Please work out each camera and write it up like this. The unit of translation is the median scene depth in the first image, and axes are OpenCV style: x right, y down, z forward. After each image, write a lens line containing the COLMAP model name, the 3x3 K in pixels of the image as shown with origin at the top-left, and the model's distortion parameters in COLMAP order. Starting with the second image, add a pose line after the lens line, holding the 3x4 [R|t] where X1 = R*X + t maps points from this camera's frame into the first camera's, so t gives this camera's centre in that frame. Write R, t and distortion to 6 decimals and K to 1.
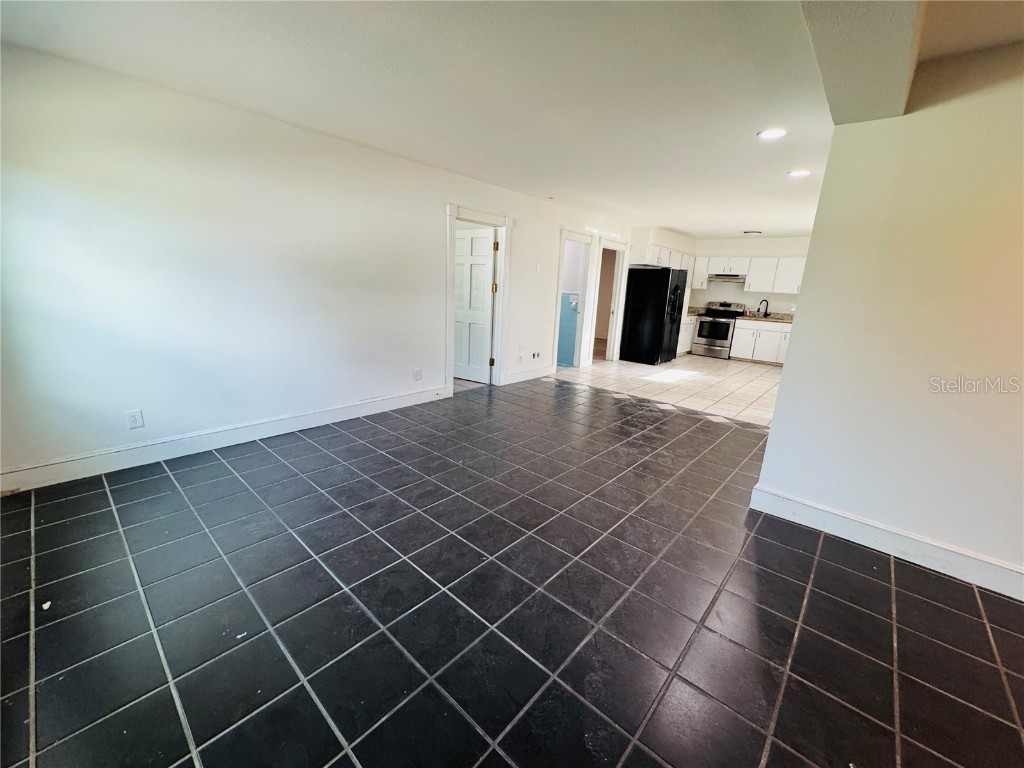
lens RADIAL K [[411.0, 0, 511.5], [0, 411.0, 378.7], [0, 0, 1]] dist [-0.000908, 0.000164]
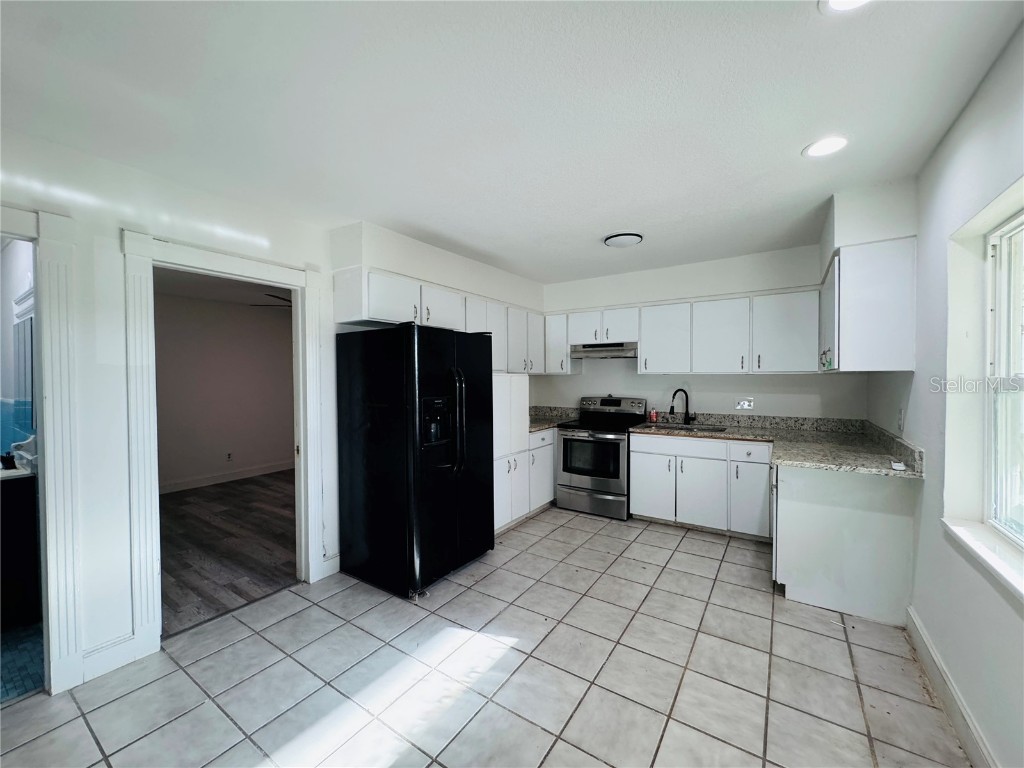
lens RADIAL K [[411.0, 0, 513.7], [0, 411.0, 383.9], [0, 0, 1]] dist [-0.000908, 0.000164]
pose [[0.988153, -0.057878, 0.142141, 0.506738], [0.086138, 0.975685, -0.201540, -0.167480], [-0.127020, 0.211396, 0.969112, 0.793447]]
